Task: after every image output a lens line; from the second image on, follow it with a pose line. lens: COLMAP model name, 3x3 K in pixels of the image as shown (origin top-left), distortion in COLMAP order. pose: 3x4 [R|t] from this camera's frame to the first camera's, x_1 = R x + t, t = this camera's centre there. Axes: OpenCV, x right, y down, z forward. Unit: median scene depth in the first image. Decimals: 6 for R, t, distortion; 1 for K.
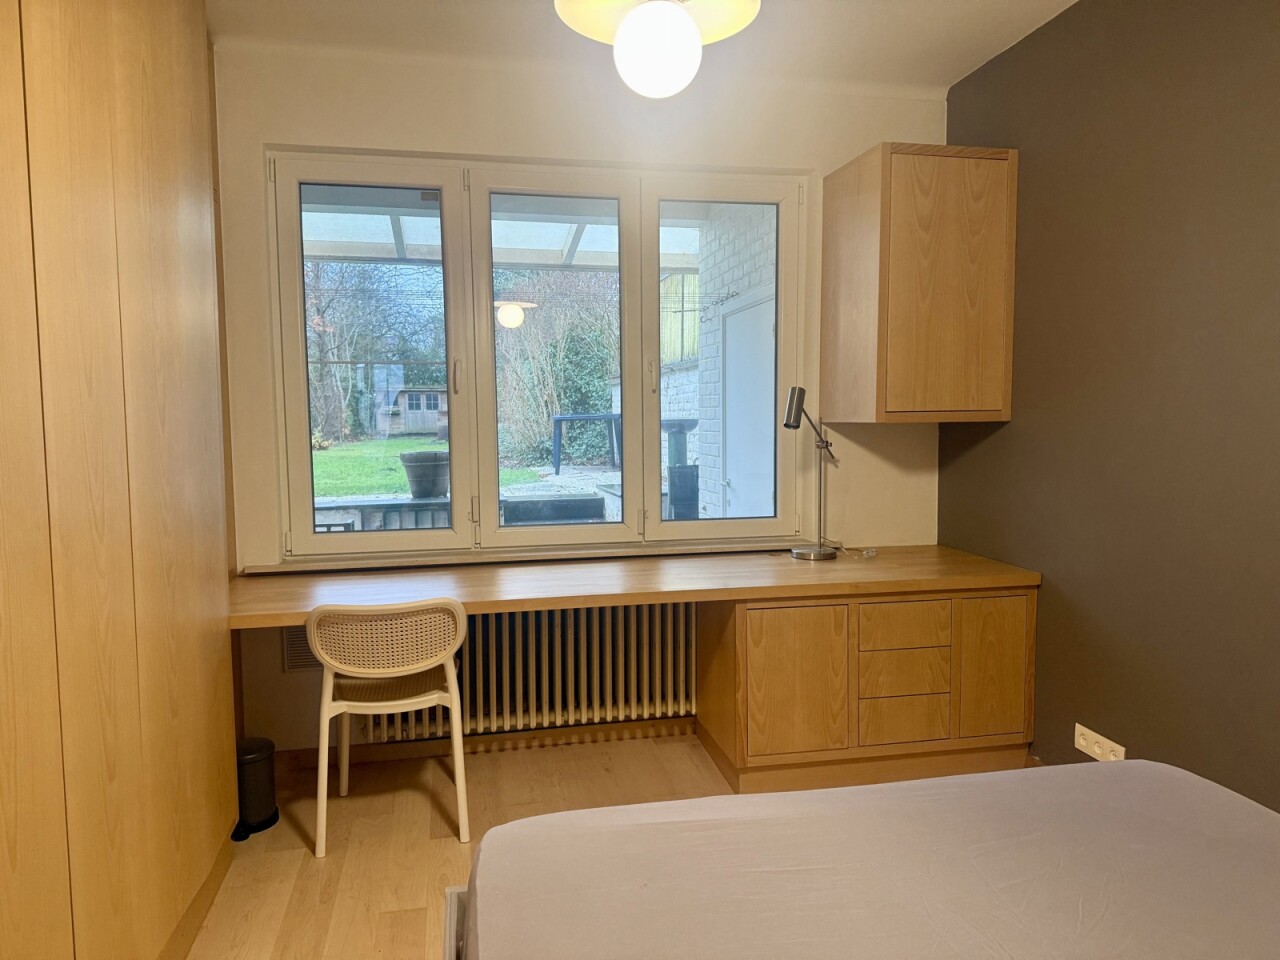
lens RADIAL K [[896.8, 0, 637.8], [0, 896.8, 481.5], [0, 0, 1]] dist [0.182245, -0.339888]
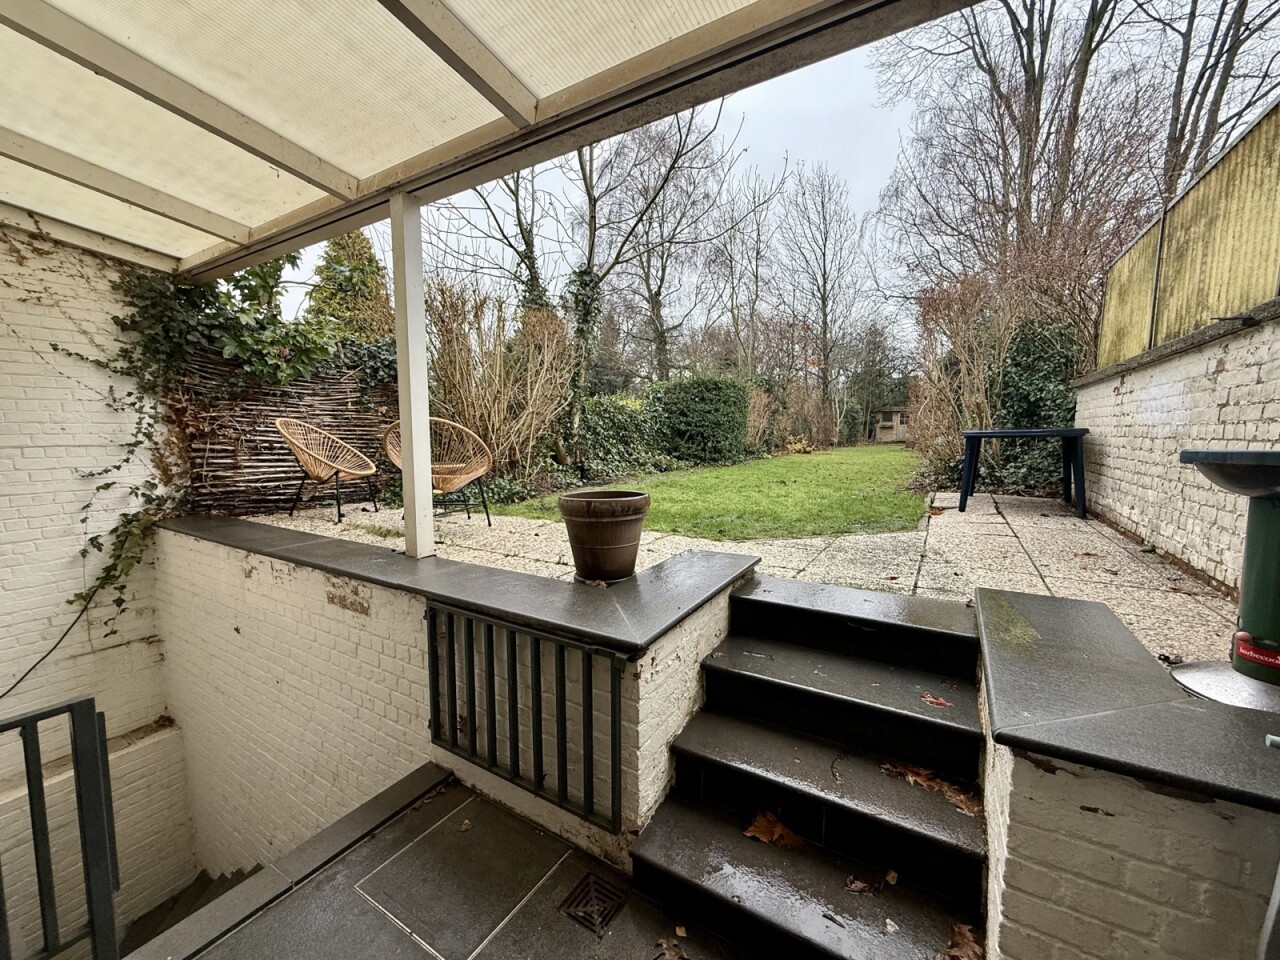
lens RADIAL K [[511.9, 0, 636.0], [0, 511.9, 480.2], [0, 0, 1]] dist [0.005113, -0.000661]
pose [[0.726299, 0.076017, -0.683163, 0.003697], [-0.056053, 0.997106, 0.051358, -0.126743], [0.685090, 0.000992, 0.728458, 1.648595]]
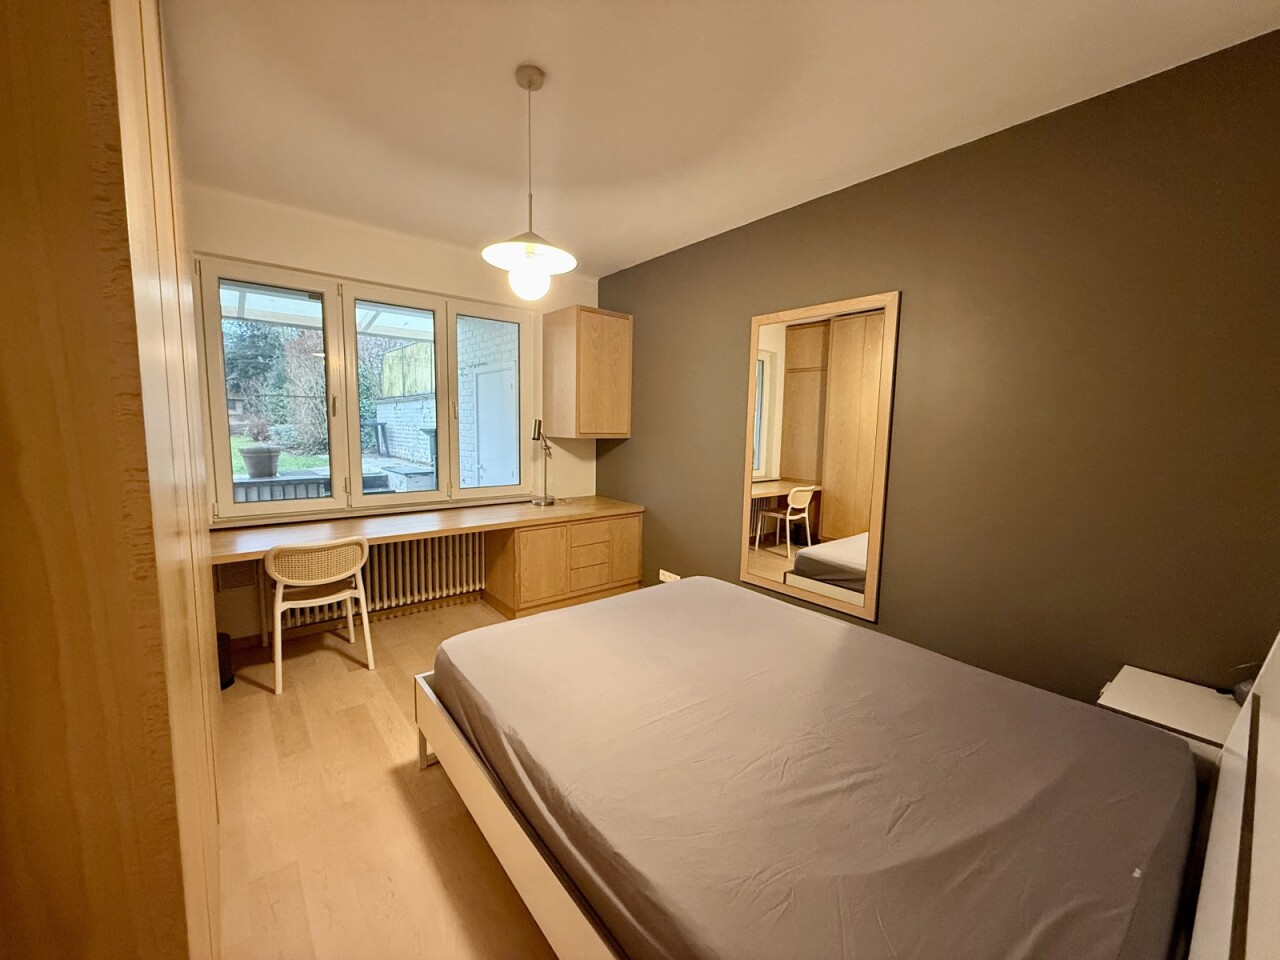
lens RADIAL K [[511.9, 0, 636.0], [0, 511.9, 480.2], [0, 0, 1]] dist [0.005113, -0.000661]
pose [[0.886829, -0.024829, 0.461430, -0.156009], [0.007292, 0.999183, 0.039749, -0.013932], [-0.462040, -0.031886, 0.886286, -0.107168]]
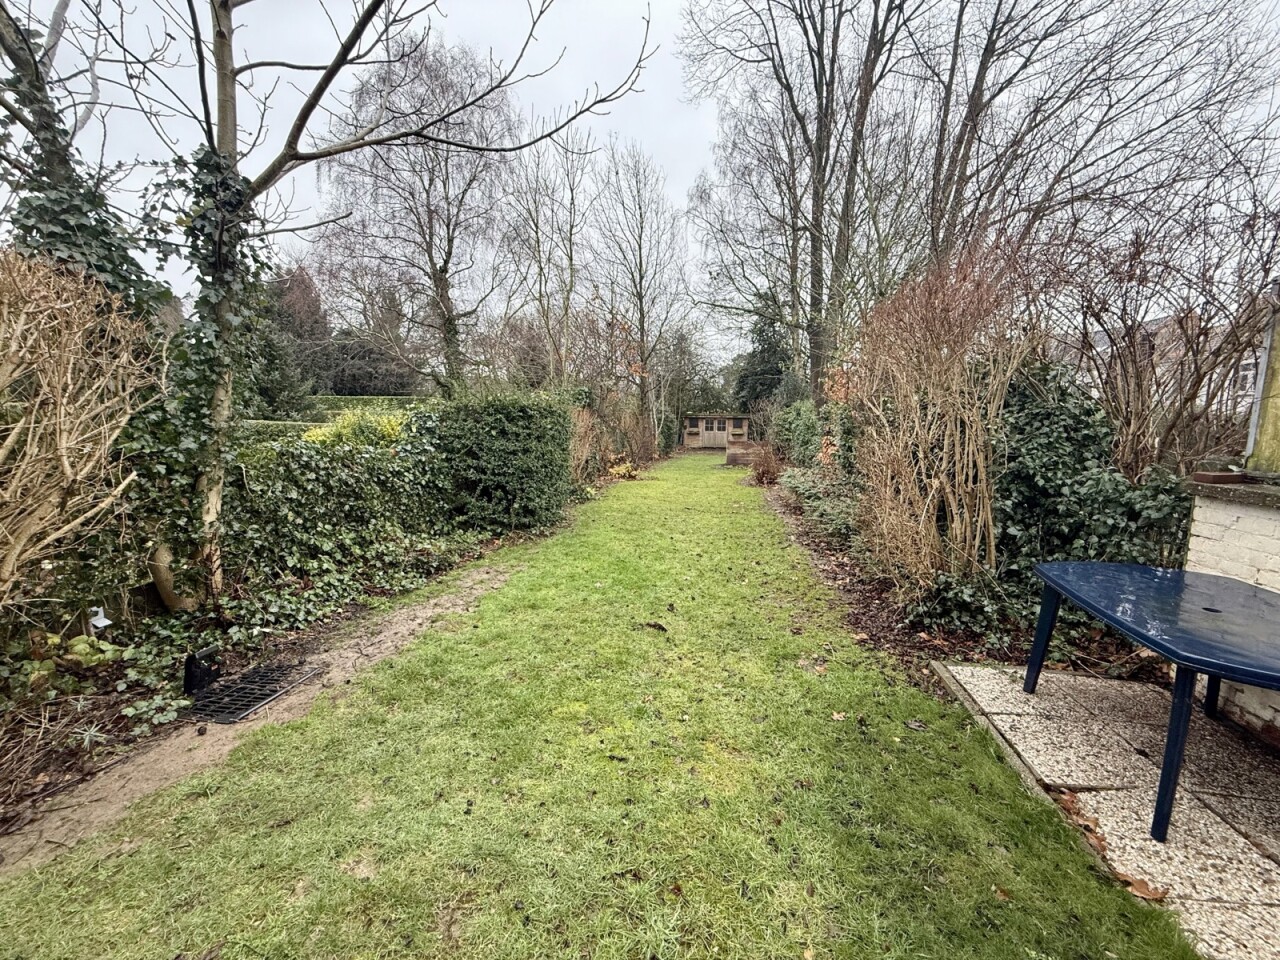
lens RADIAL K [[511.9, 0, 636.0], [0, 511.9, 480.2], [0, 0, 1]] dist [0.005113, -0.000661]
pose [[0.927539, 0.062173, -0.368518, -0.621999], [-0.048546, 0.997754, 0.046146, -0.400157], [0.370560, -0.024913, 0.928474, 2.504967]]
